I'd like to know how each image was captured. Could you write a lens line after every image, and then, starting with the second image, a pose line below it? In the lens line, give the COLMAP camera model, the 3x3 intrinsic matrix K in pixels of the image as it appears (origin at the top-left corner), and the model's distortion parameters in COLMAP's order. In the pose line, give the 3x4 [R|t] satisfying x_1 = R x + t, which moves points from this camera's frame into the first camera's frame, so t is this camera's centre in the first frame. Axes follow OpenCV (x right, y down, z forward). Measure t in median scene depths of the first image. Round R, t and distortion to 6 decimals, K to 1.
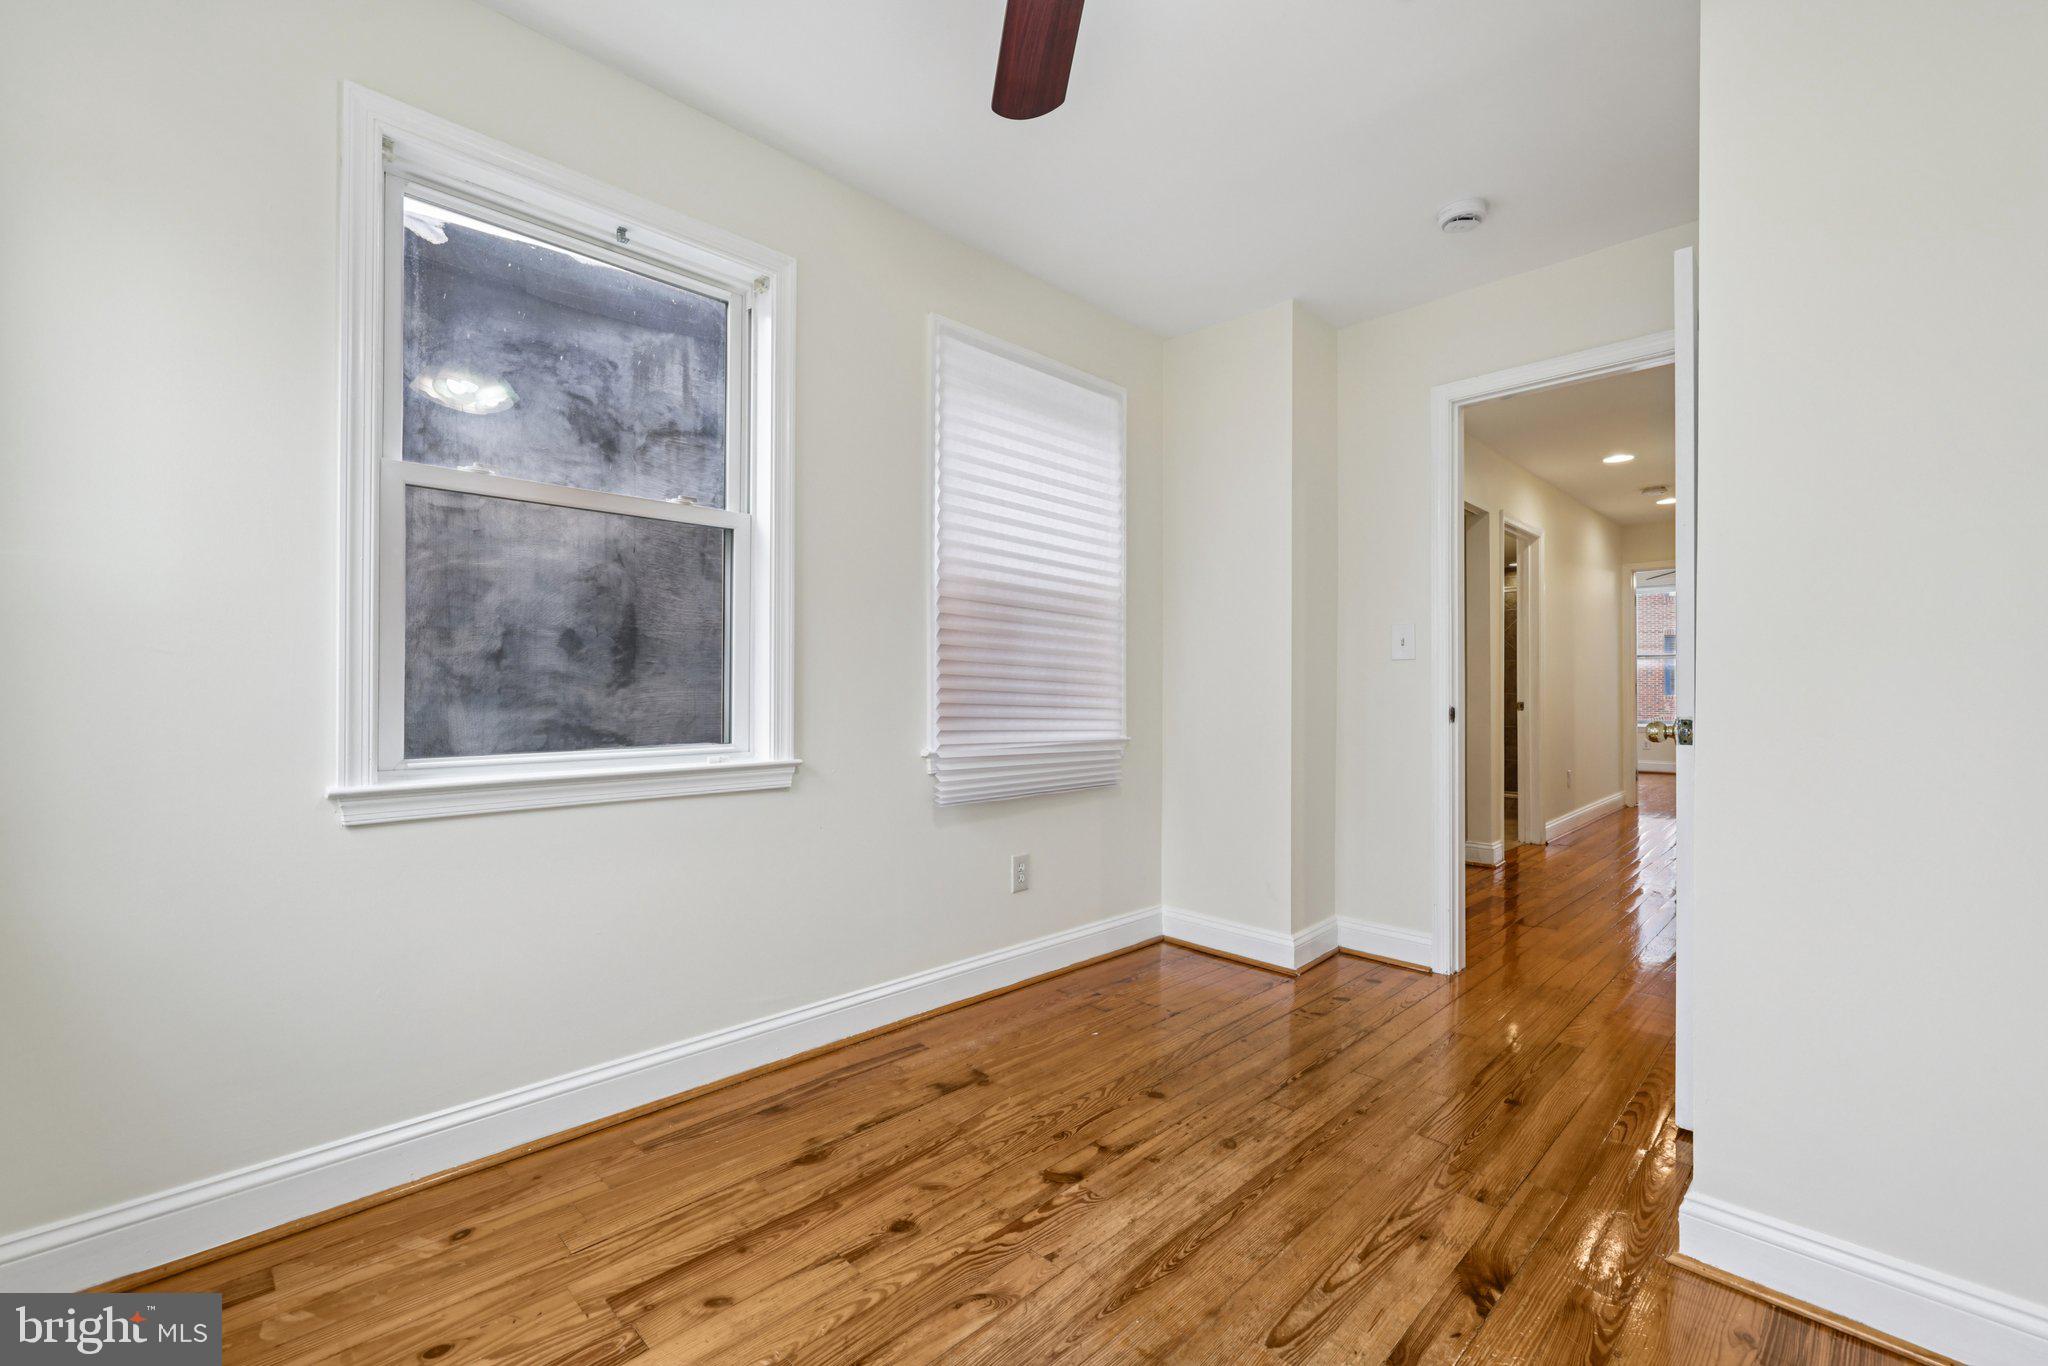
lens RADIAL K [[868.0, 0, 1006.2], [0, 868.0, 678.4], [0, 0, 1]] dist [0.003499, 0.000423]
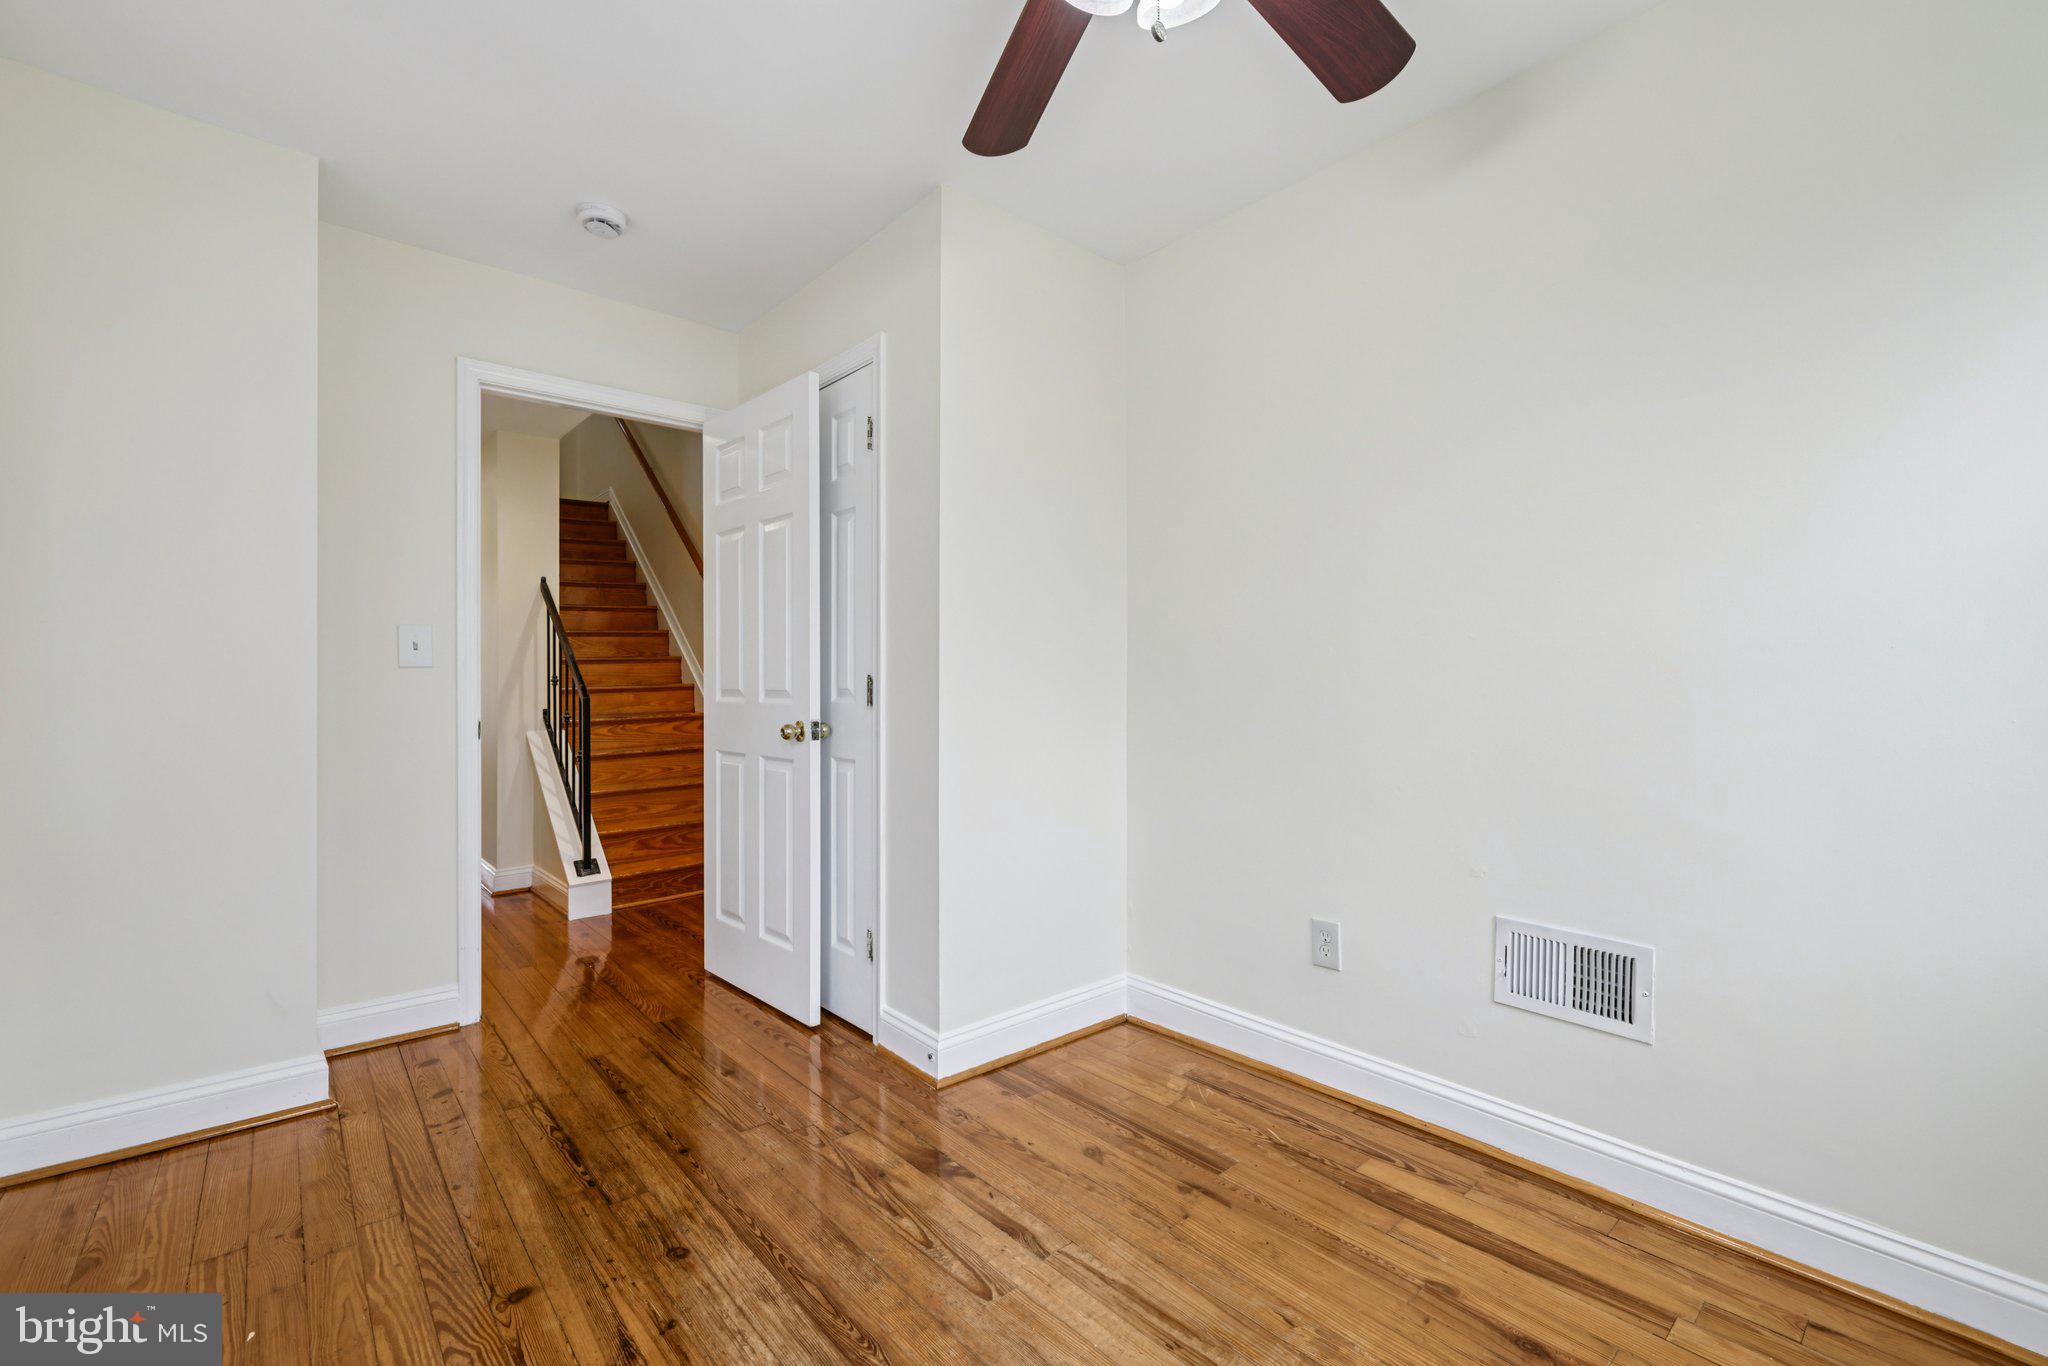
lens RADIAL K [[868.0, 0, 1012.6], [0, 868.0, 682.3], [0, 0, 1]] dist [0.003499, 0.000423]
pose [[0.055784, 0.003886, 0.998435, -0.667994], [-0.003075, 0.999988, -0.003720, -0.011917], [-0.998438, -0.002863, 0.055795, 0.755541]]
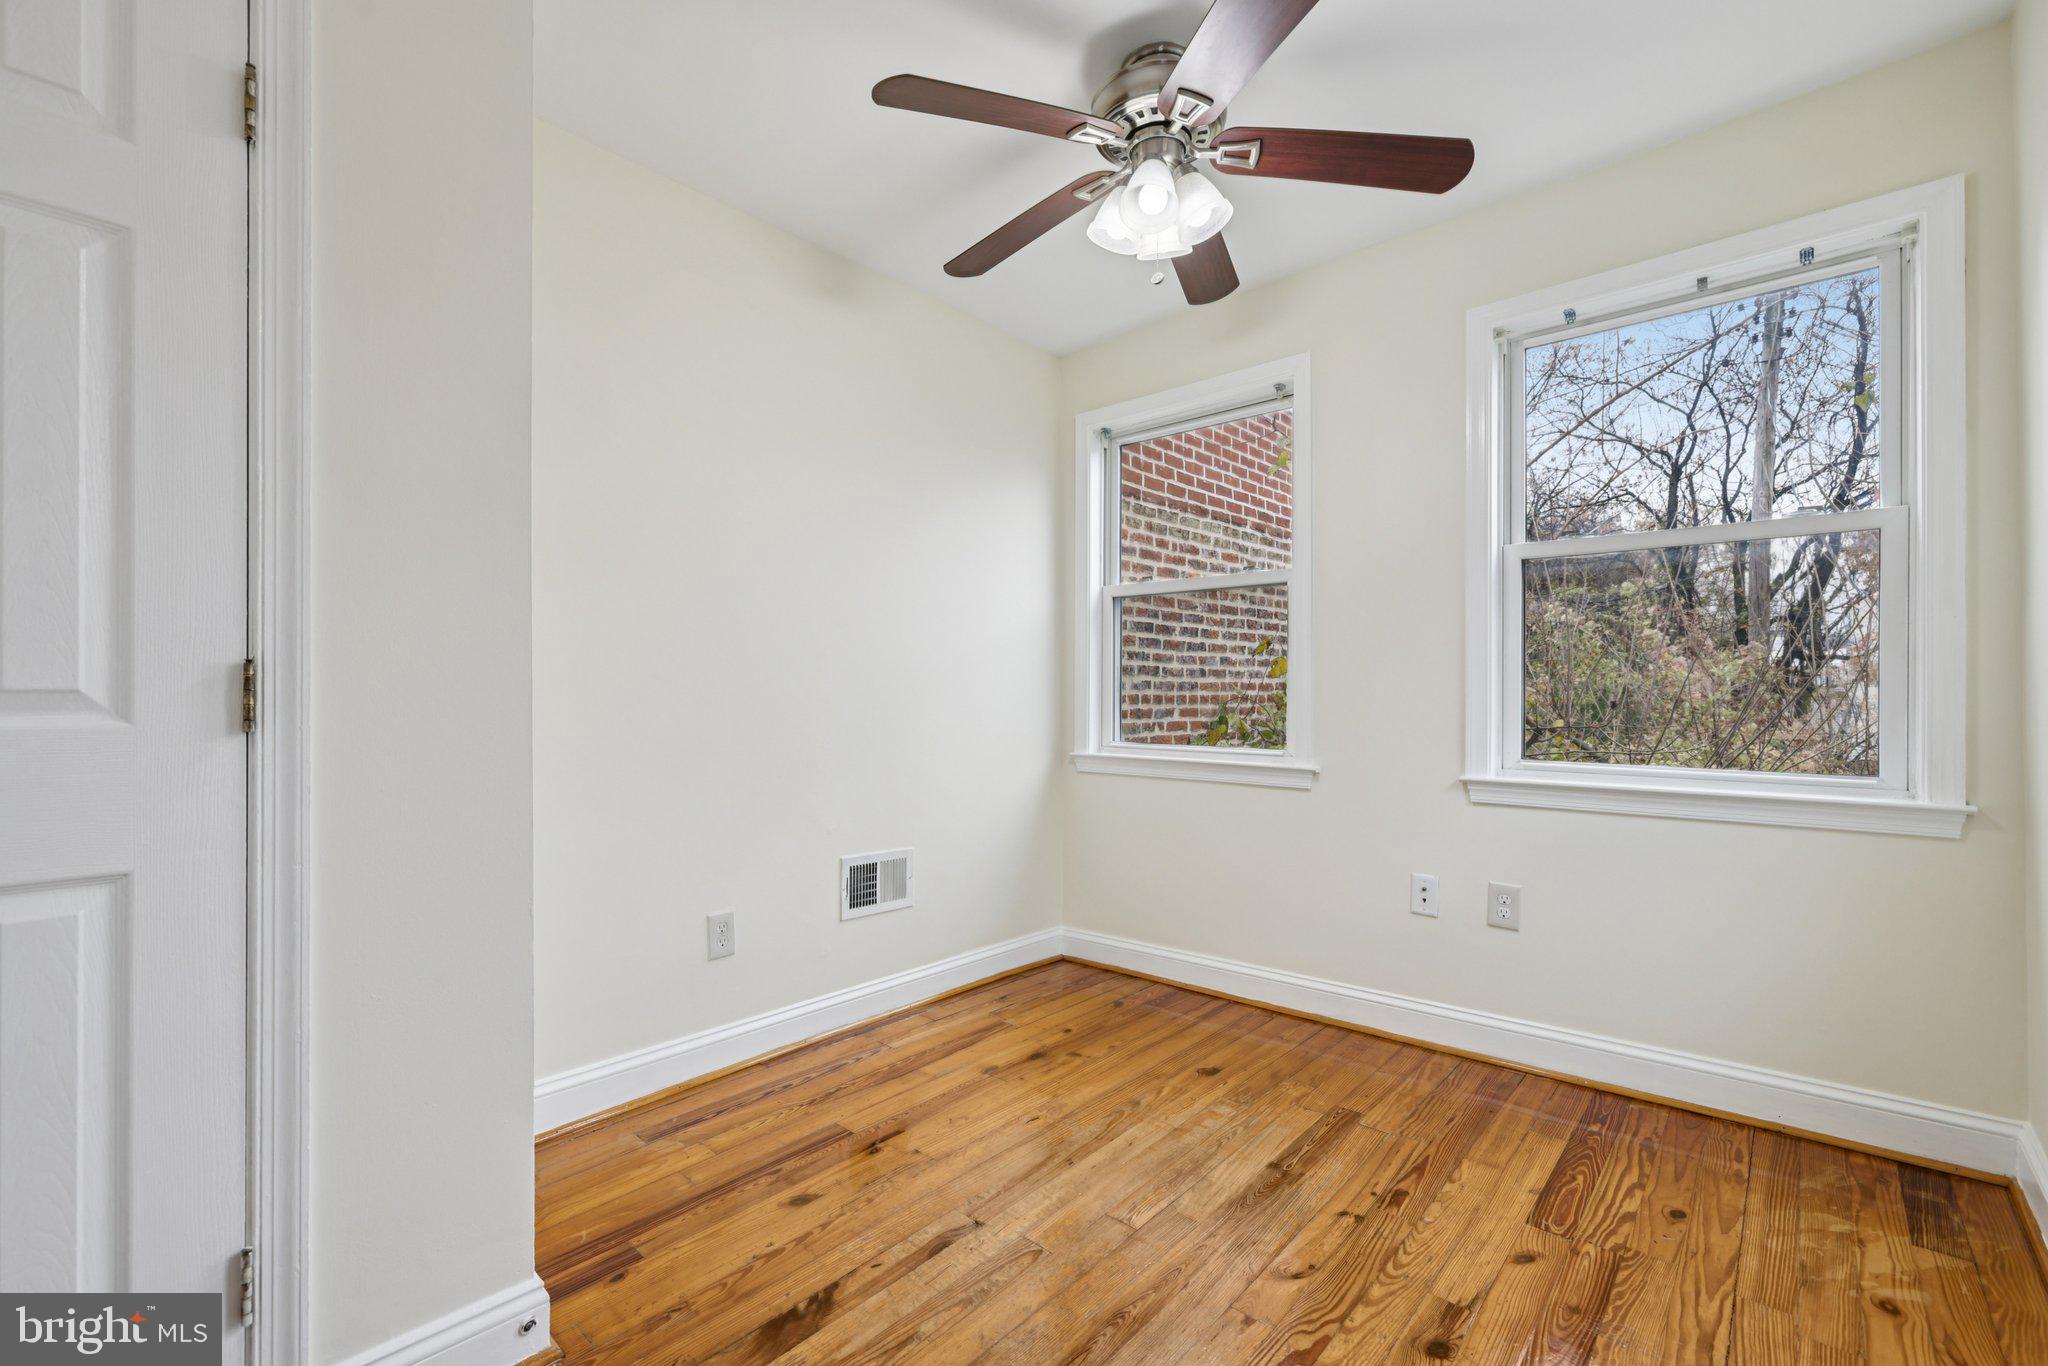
lens RADIAL K [[868.0, 0, 1021.5], [0, 868.0, 698.9], [0, 0, 1]] dist [0.003499, 0.000423]
pose [[-0.997752, -0.000958, -0.067011, 0.339801], [-0.000992, 0.999999, 0.000477, 0.000757], [0.067010, 0.000543, -0.997752, 1.823946]]
